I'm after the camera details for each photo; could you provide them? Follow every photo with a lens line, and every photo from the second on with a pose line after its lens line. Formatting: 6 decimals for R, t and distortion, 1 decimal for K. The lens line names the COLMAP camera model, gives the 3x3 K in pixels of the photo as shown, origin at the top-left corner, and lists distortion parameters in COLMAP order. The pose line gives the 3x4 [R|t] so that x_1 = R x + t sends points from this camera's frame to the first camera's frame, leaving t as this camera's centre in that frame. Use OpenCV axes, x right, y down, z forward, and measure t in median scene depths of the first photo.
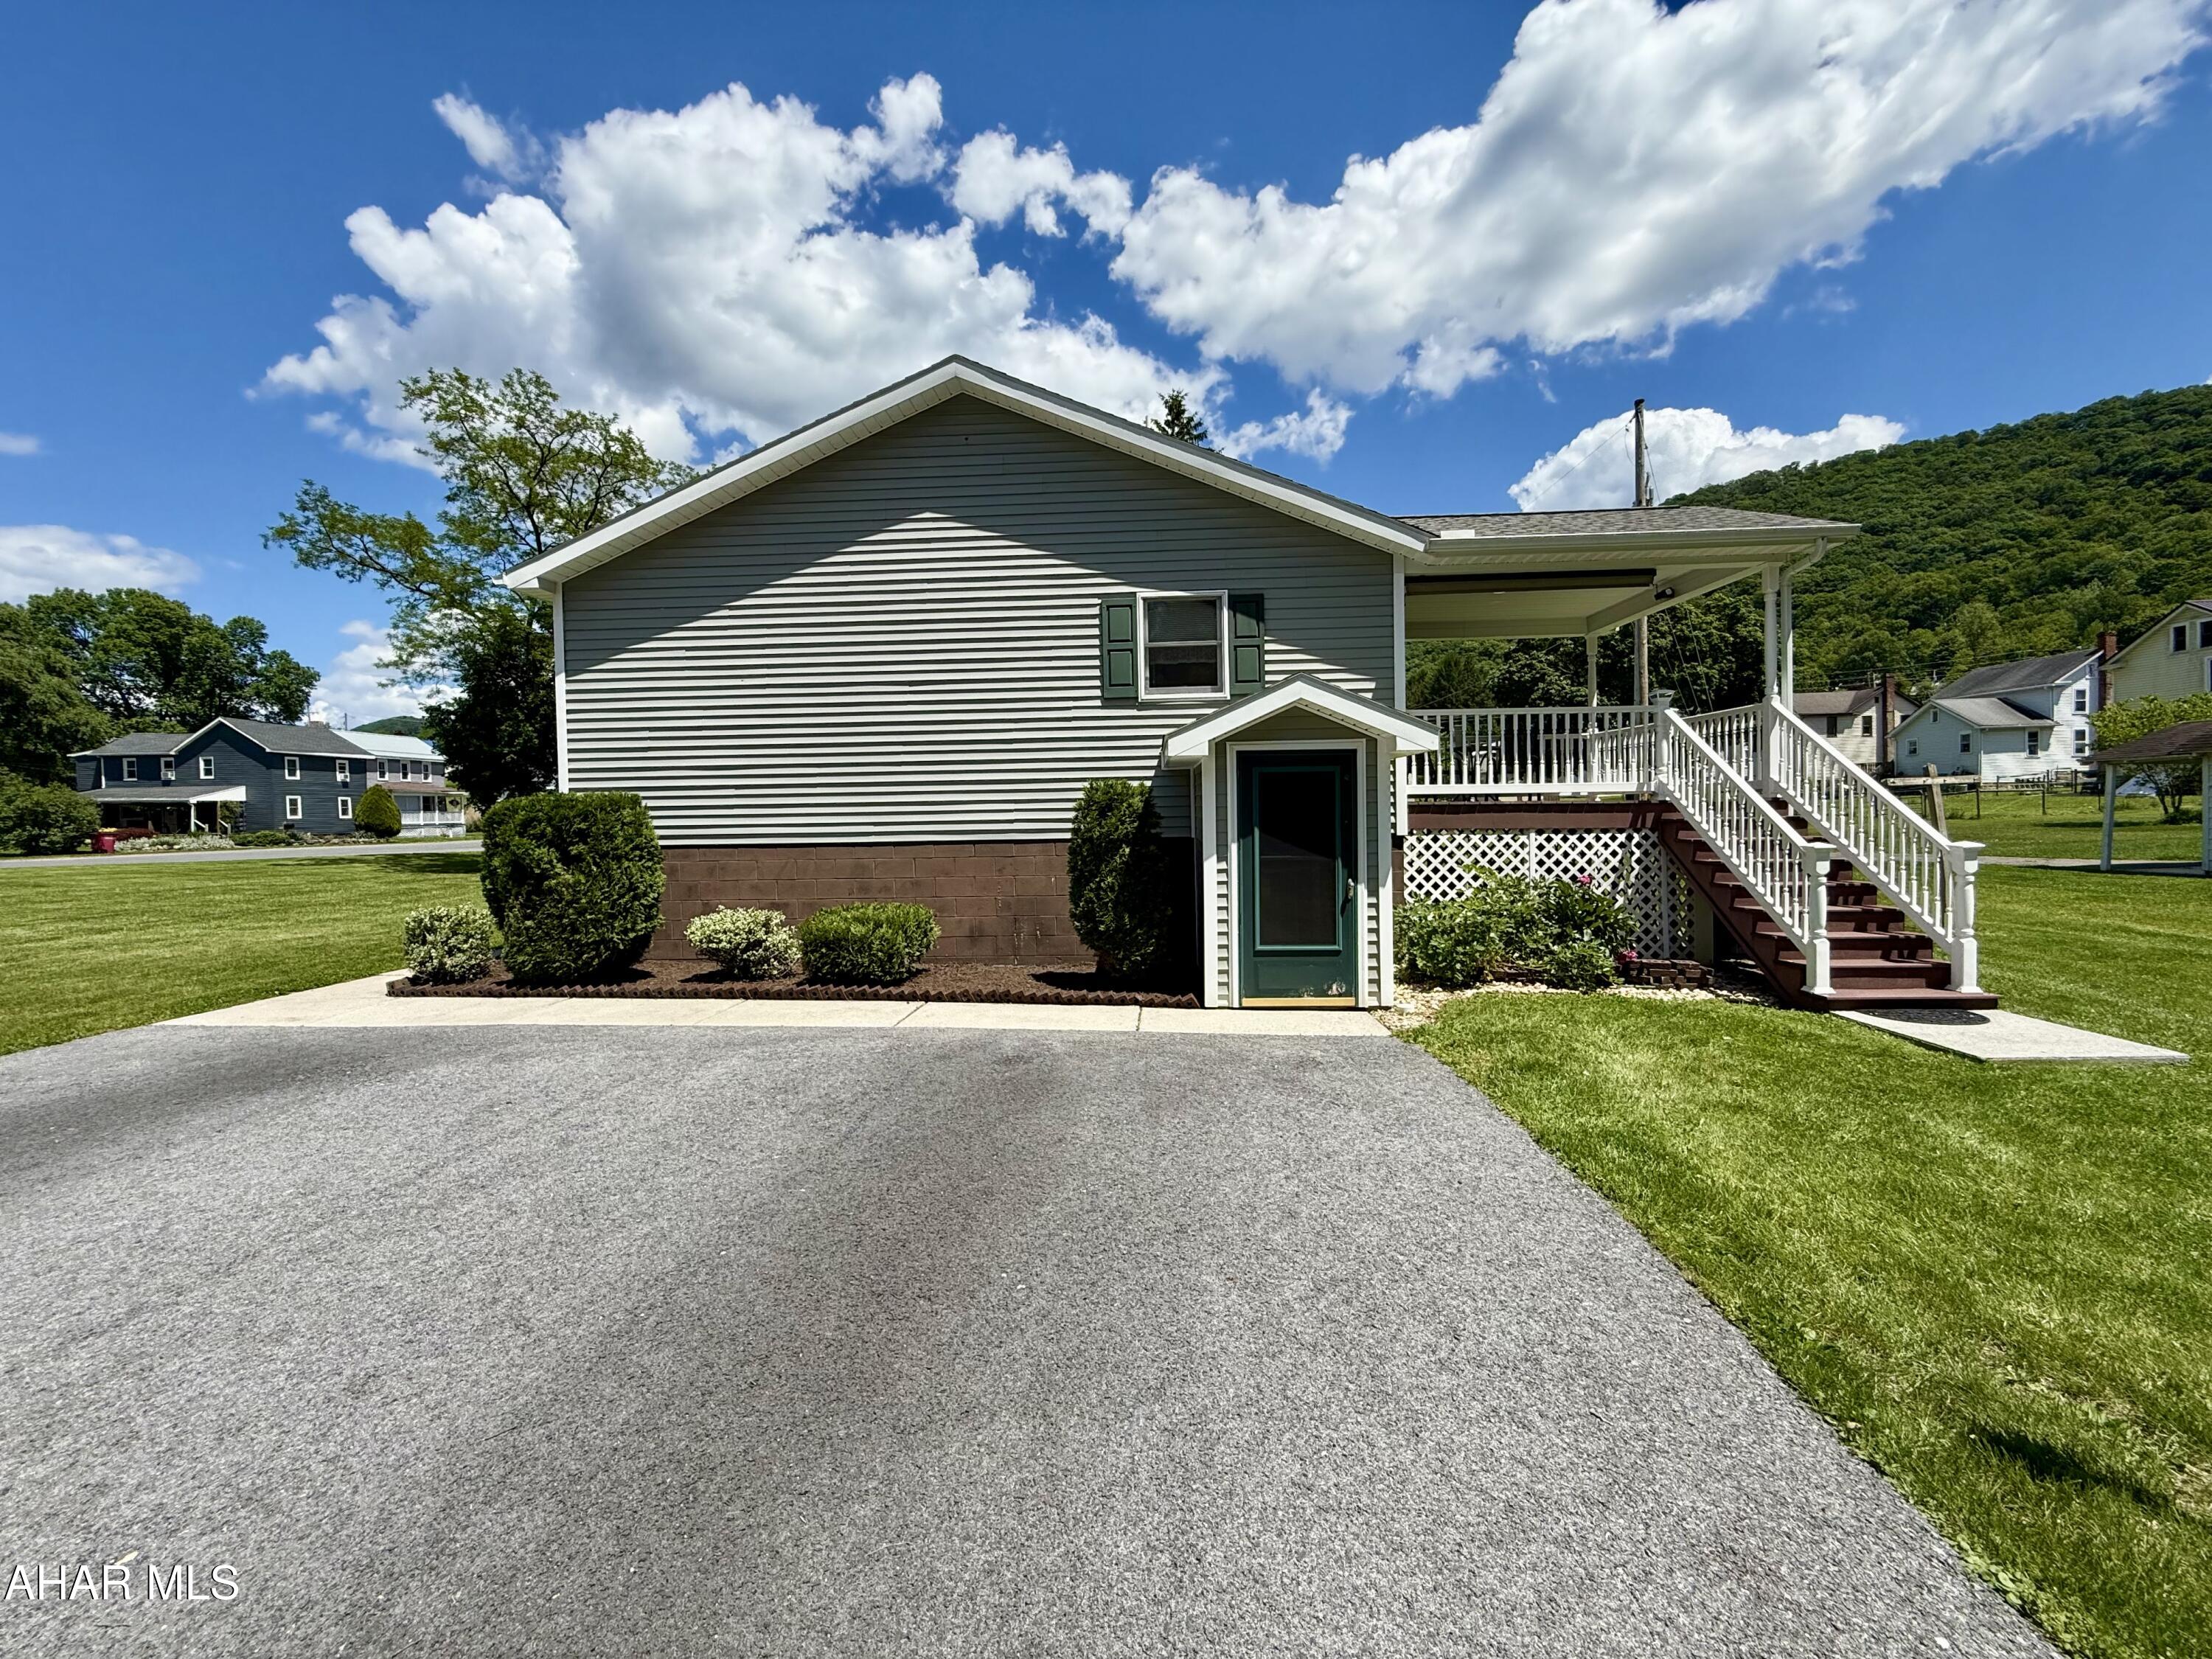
lens RADIAL K [[883.2, 0, 1092.5], [0, 883.2, 822.5], [0, 0, 1]] dist [-0.002074, -0.000223]
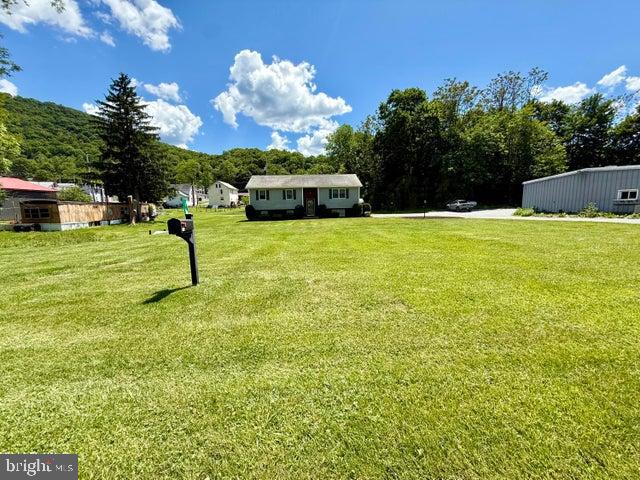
lens RADIAL K [[255.5, 0, 317.4], [0, 255.5, 242.7], [0, 0, 1]] dist [-0.002074, -0.000223]
pose [[-0.112756, -0.123544, 0.985912, -4.246815], [0.033954, 0.991181, 0.128088, 0.039656], [-0.993042, 0.047919, -0.107567, 1.956109]]
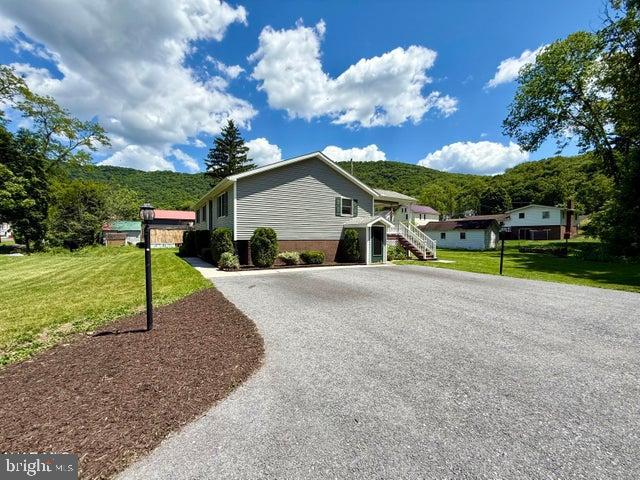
lens RADIAL K [[255.5, 0, 317.8], [0, 255.5, 238.7], [0, 0, 1]] dist [-0.002074, -0.000223]
pose [[0.810412, 0.016570, 0.585626, -1.046656], [-0.013548, 0.999863, -0.009542, 0.030470], [-0.585704, -0.000201, 0.810525, -0.267417]]
